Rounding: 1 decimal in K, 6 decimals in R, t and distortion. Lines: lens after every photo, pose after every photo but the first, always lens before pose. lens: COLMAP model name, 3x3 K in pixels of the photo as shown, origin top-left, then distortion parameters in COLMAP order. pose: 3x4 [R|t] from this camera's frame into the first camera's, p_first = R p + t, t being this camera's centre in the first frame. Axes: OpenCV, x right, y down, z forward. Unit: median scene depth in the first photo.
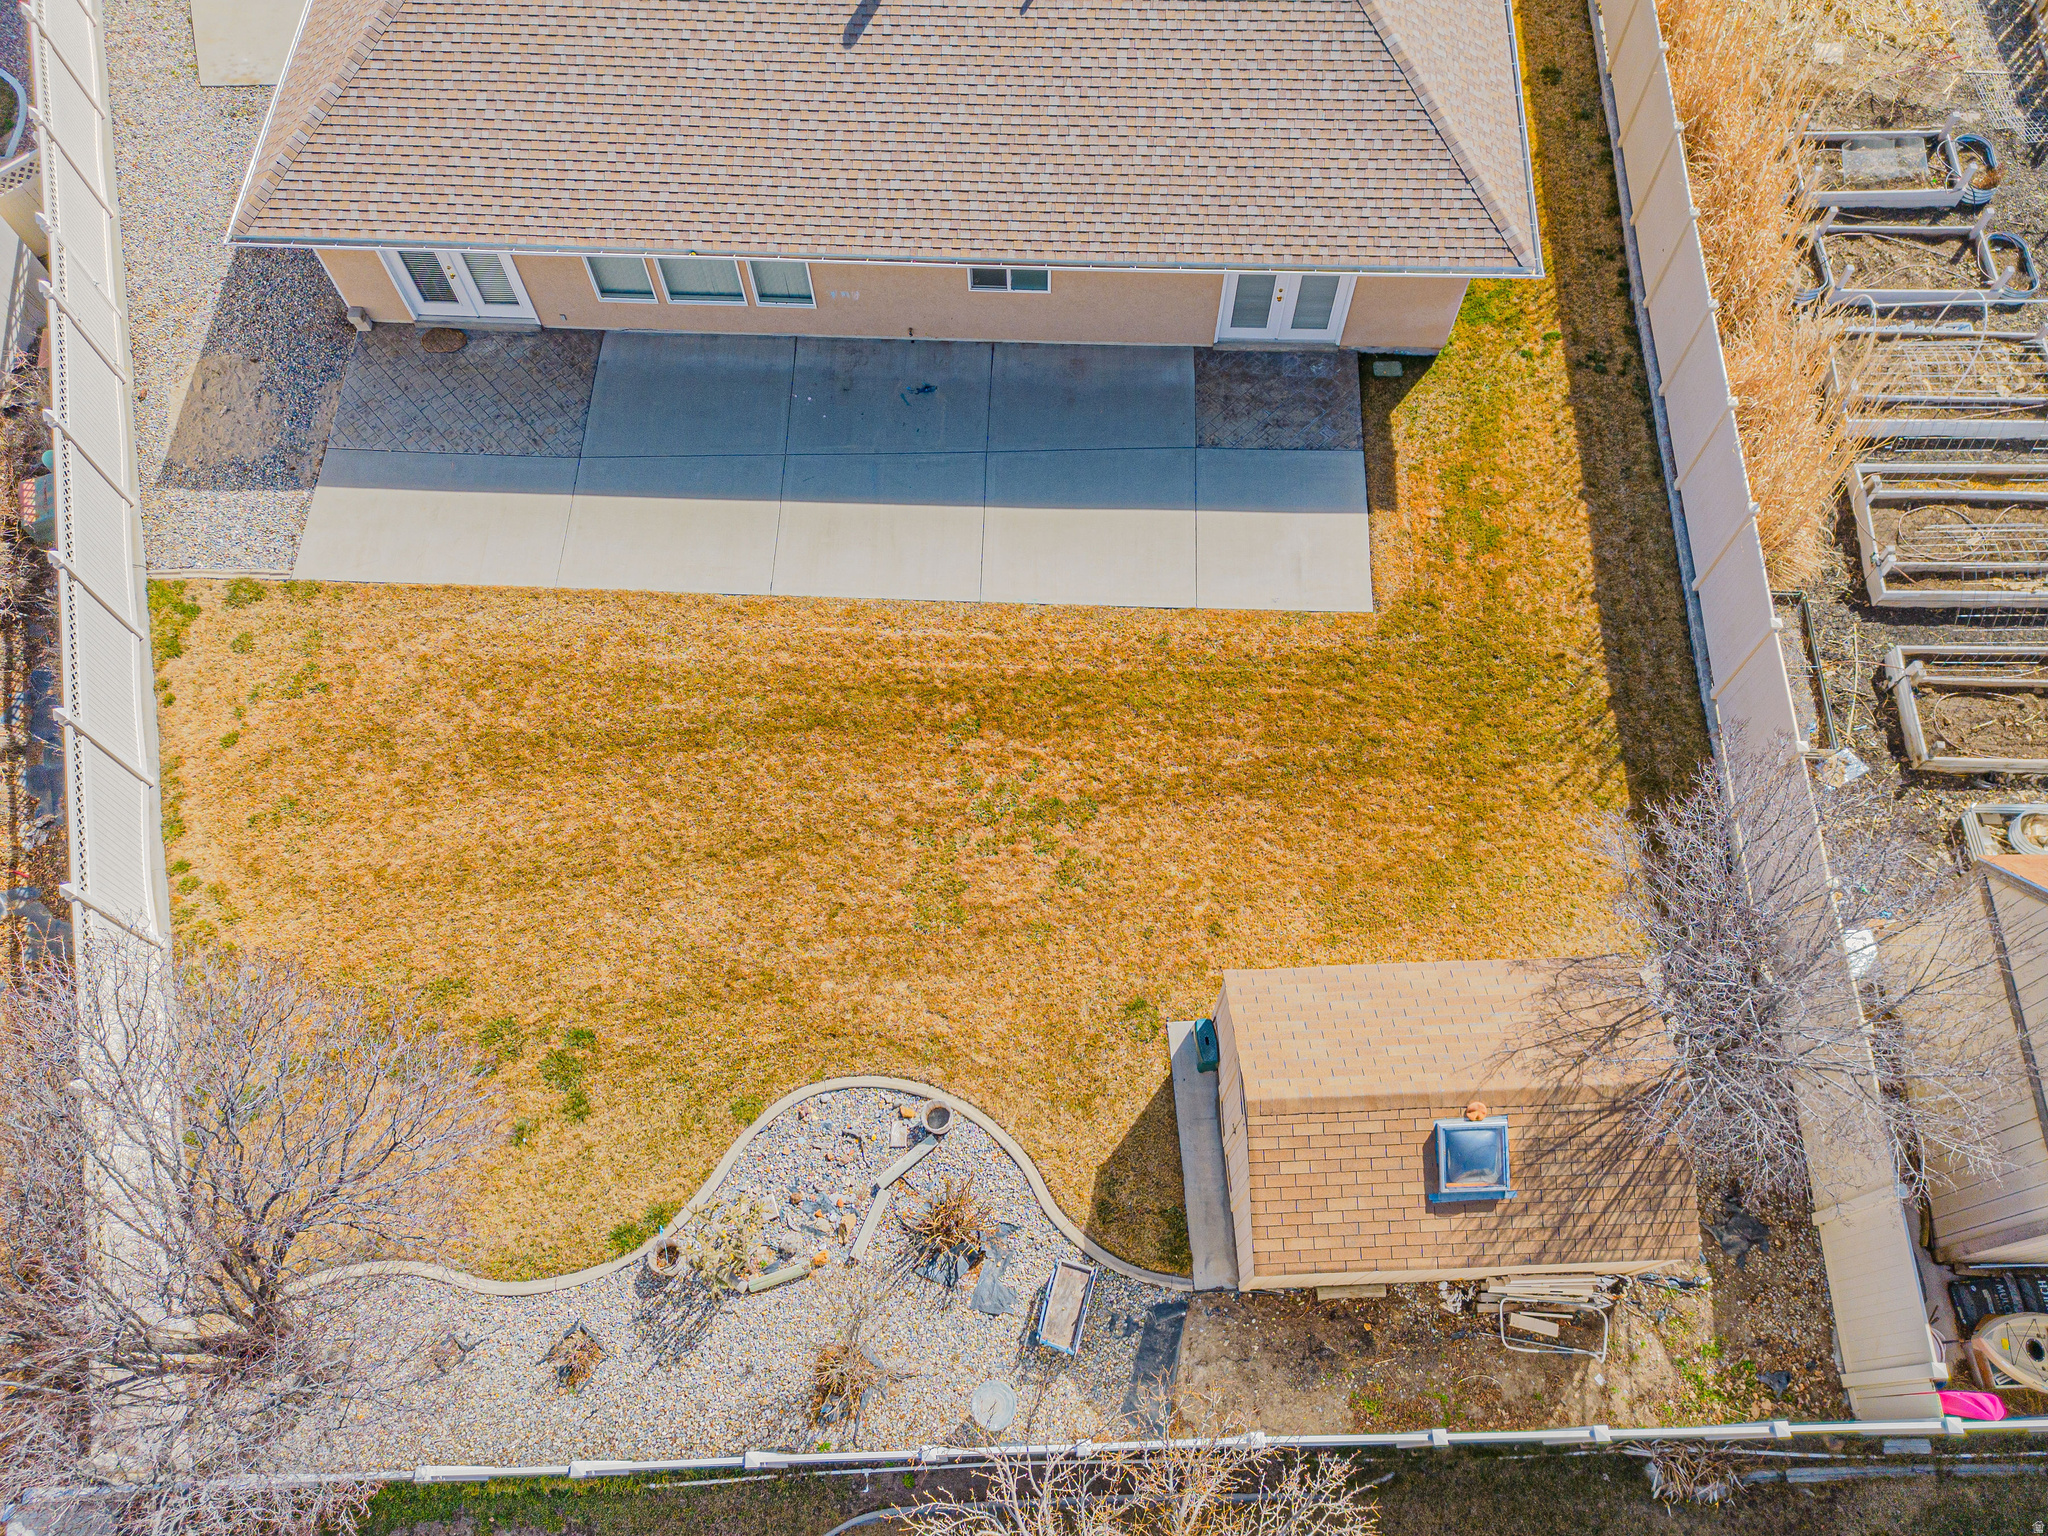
lens RADIAL K [[1512.1, 0, 1024.0], [0, 1512.1, 768.0], [0, 0, 1]] dist [-0.003051, 0.031928]
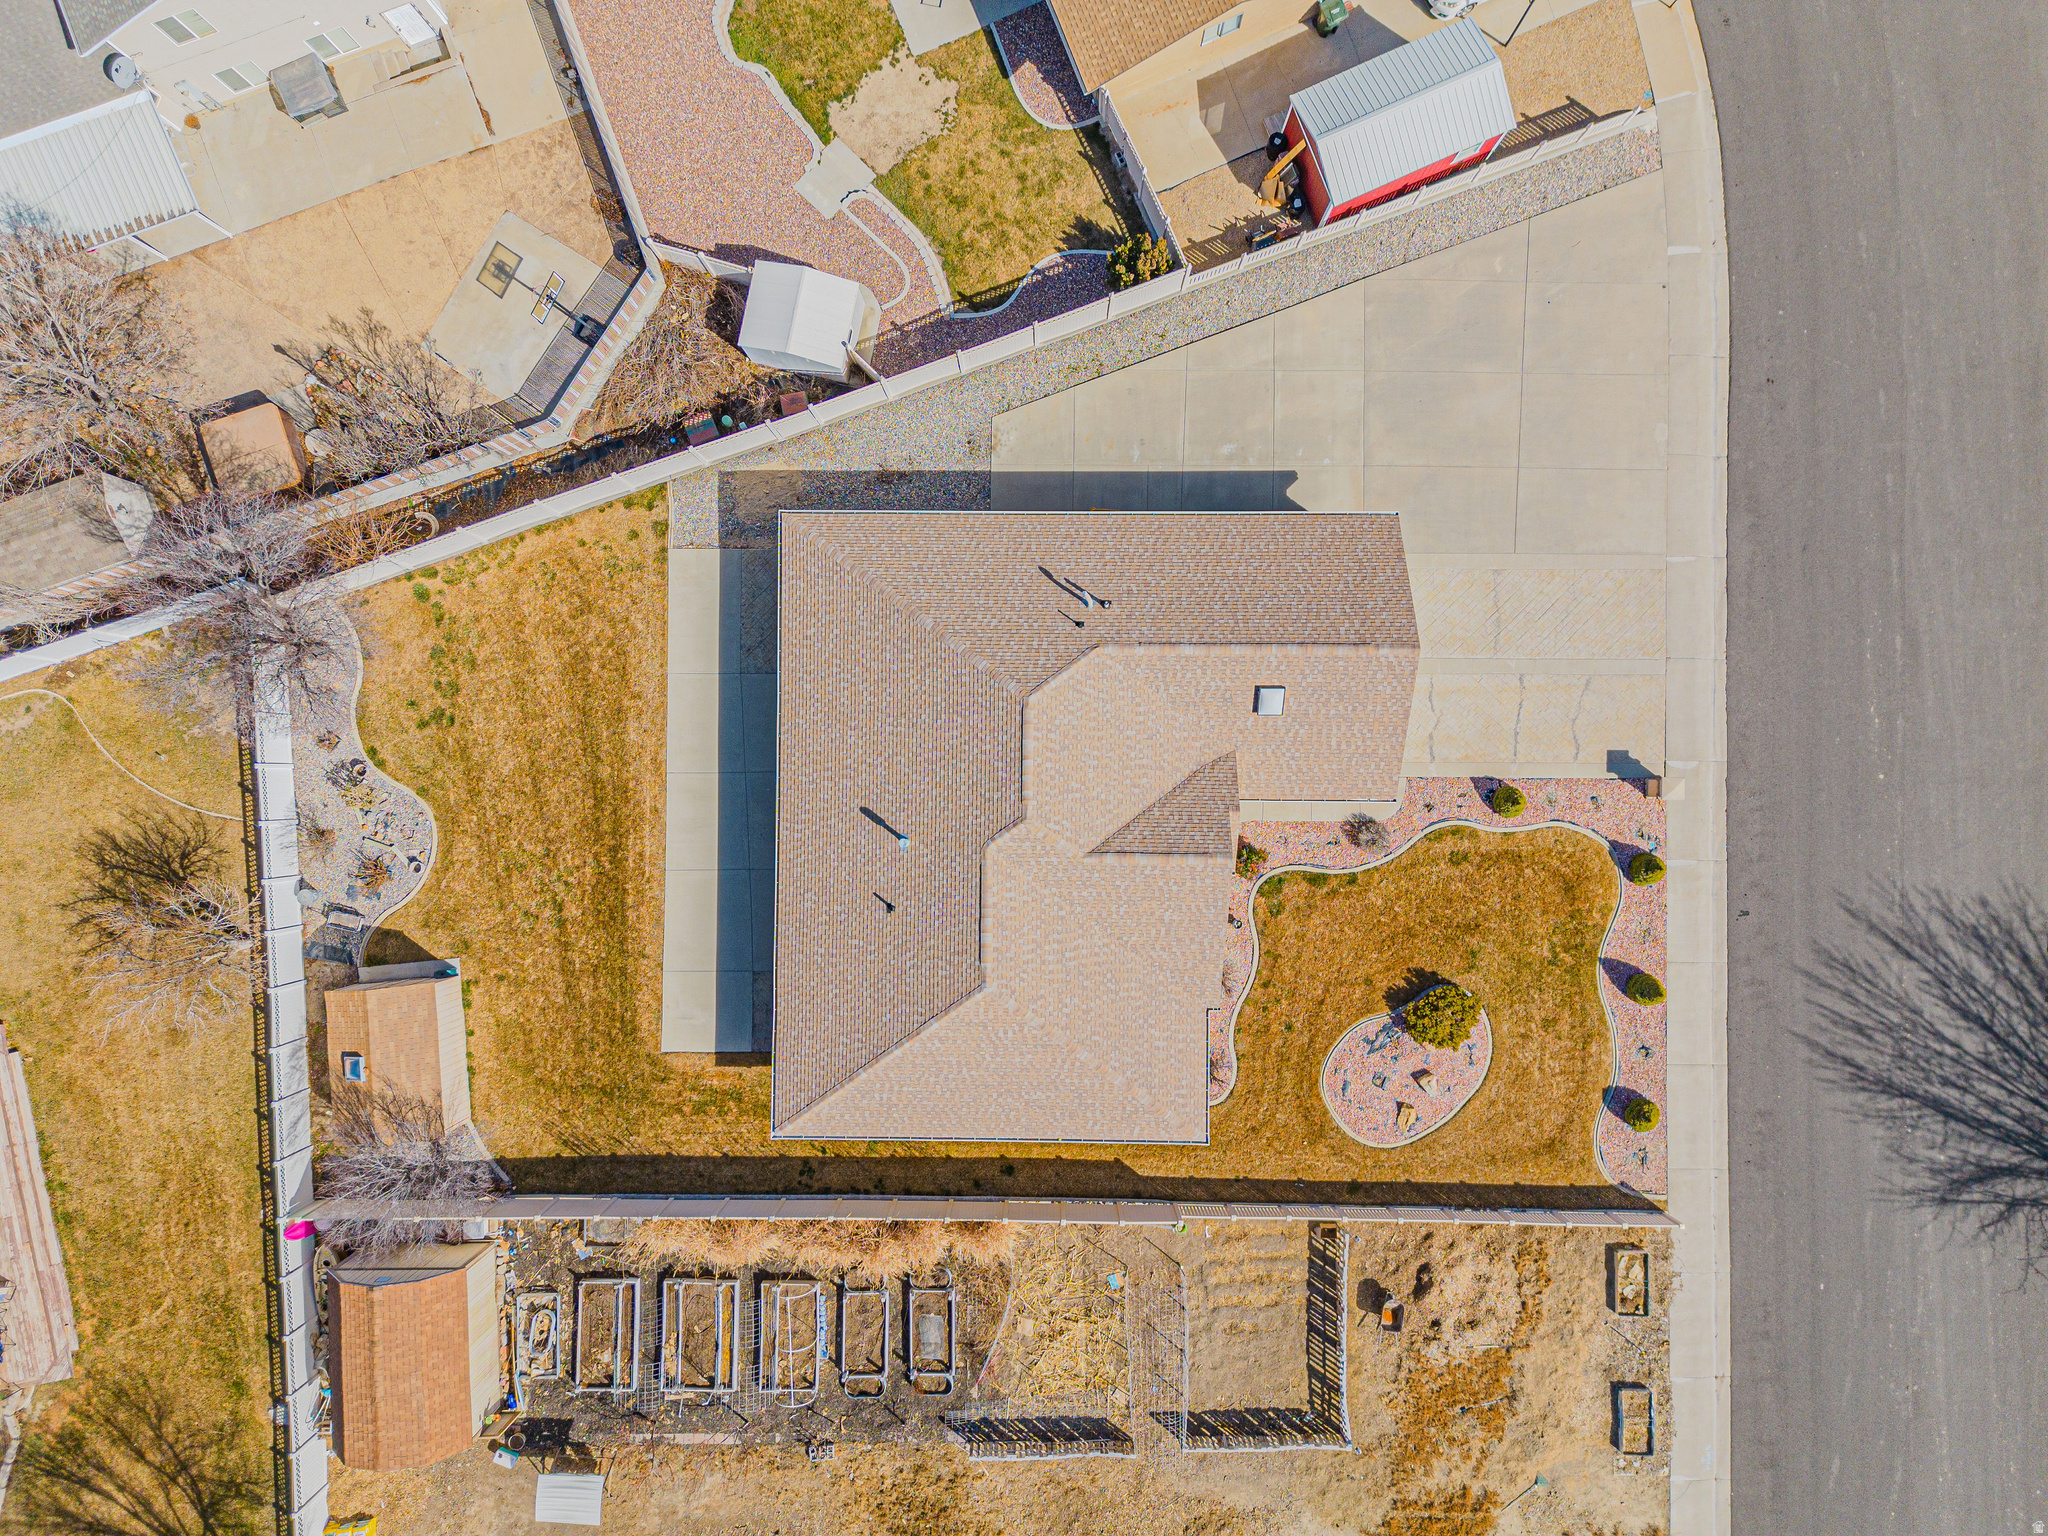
lens RADIAL K [[1442.5, 0, 1024.0], [0, 1442.5, 768.0], [0, 0, 1]] dist [0.071193, -0.070863]
pose [[0.038310, 0.999230, 0.008494, -0.187706], [-0.893928, 0.030471, 0.447174, -1.616759], [0.446571, -0.024724, 0.894407, -0.674699]]
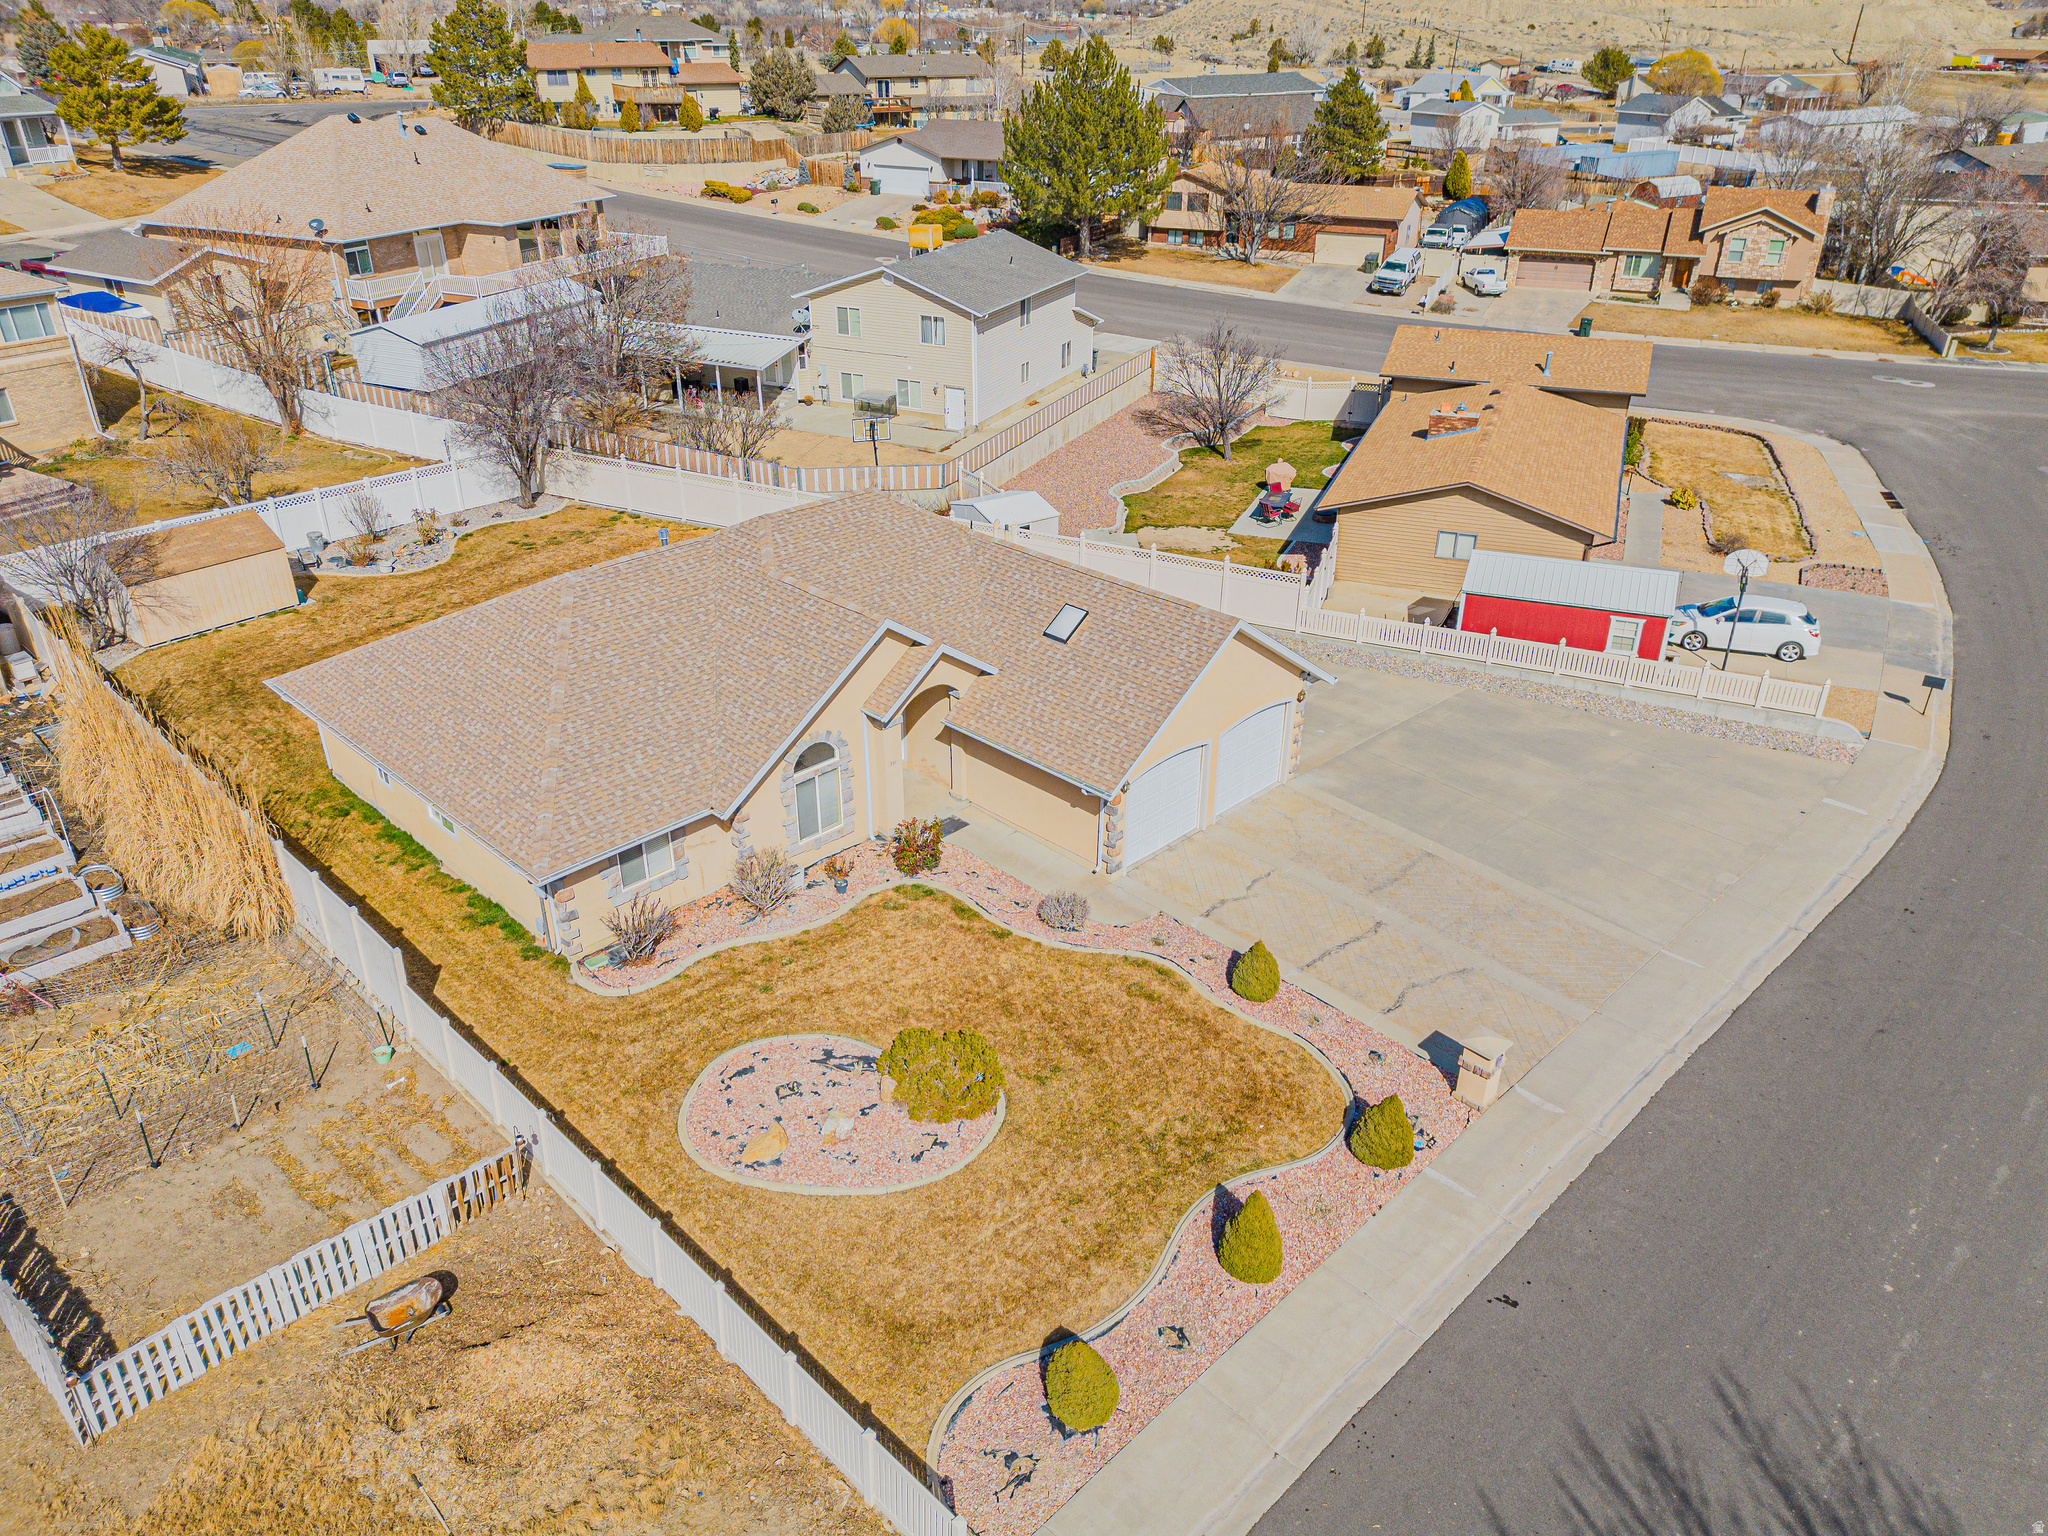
lens RADIAL K [[1442.5, 0, 1024.0], [0, 1442.5, 768.0], [0, 0, 1]] dist [0.071193, -0.070863]
pose [[-0.668410, 0.365482, -0.647805, 0.905528], [-0.668806, 0.085777, 0.738472, -2.199512], [0.325465, 0.926858, 0.187102, 1.091682]]
